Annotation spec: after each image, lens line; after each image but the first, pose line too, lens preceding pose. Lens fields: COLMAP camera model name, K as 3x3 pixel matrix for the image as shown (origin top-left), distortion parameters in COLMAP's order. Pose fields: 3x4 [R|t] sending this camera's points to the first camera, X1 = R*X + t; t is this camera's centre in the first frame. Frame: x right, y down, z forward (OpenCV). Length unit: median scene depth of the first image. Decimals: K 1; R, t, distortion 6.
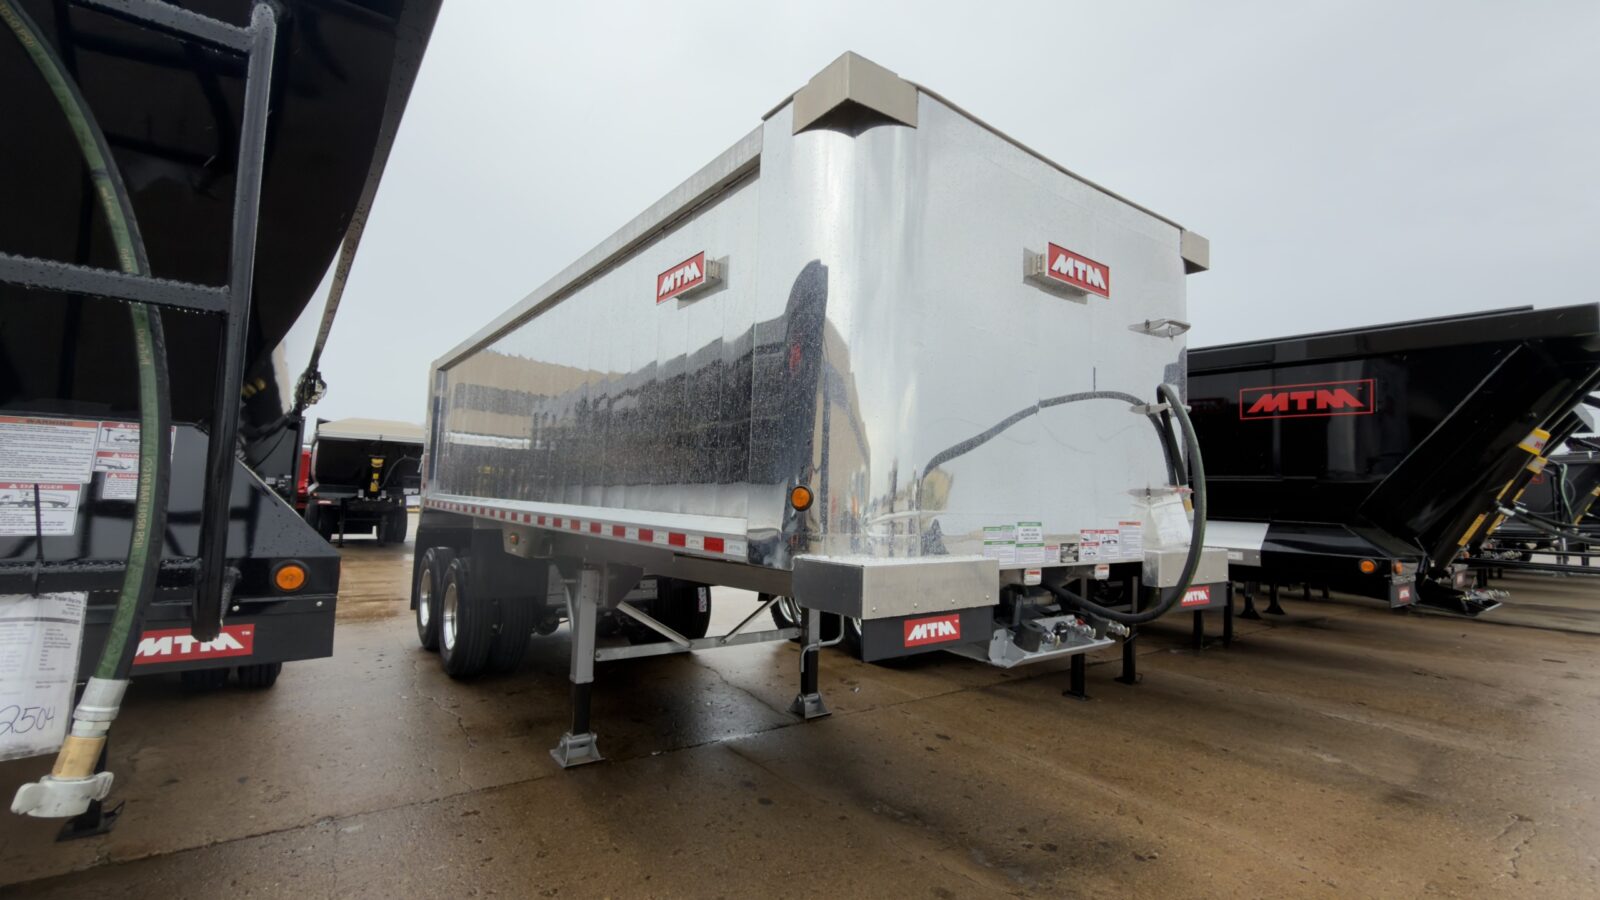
lens RADIAL K [[707.5, 0, 815.7], [0, 707.5, 452.7], [0, 0, 1]] dist [0.006715, -0.002231]
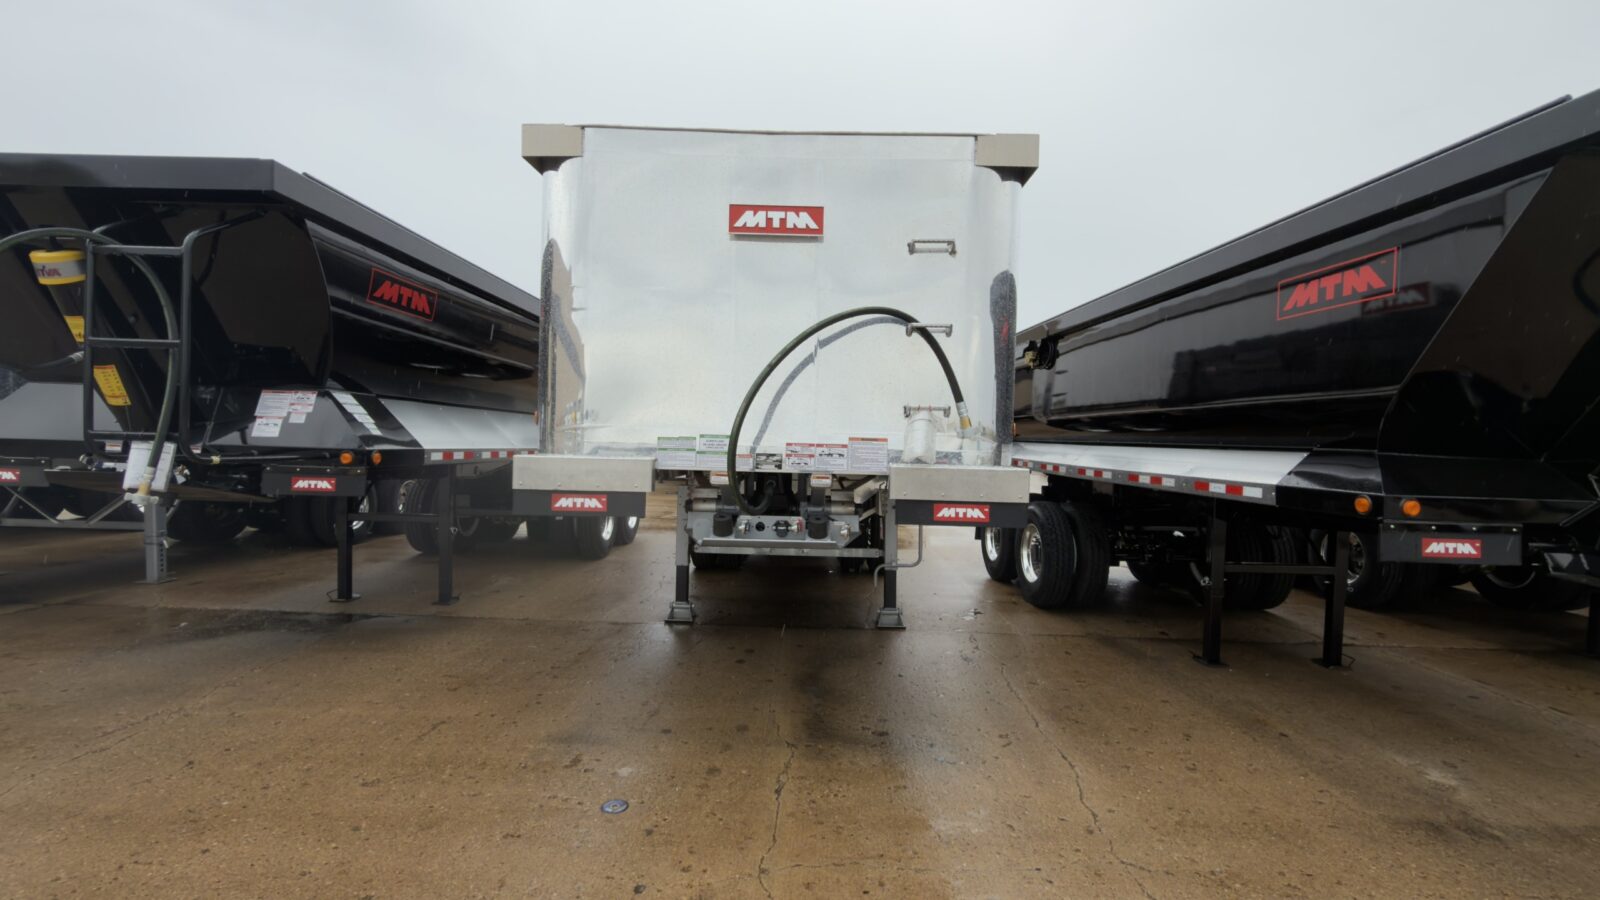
lens RADIAL K [[707.5, 0, 797.3], [0, 707.5, 451.4], [0, 0, 1]] dist [0.006715, -0.002231]
pose [[0.792717, -0.000348, -0.609590, 0.756146], [0.037468, 0.998137, 0.048154, 0.045743], [0.608438, -0.061012, 0.791253, 0.055801]]
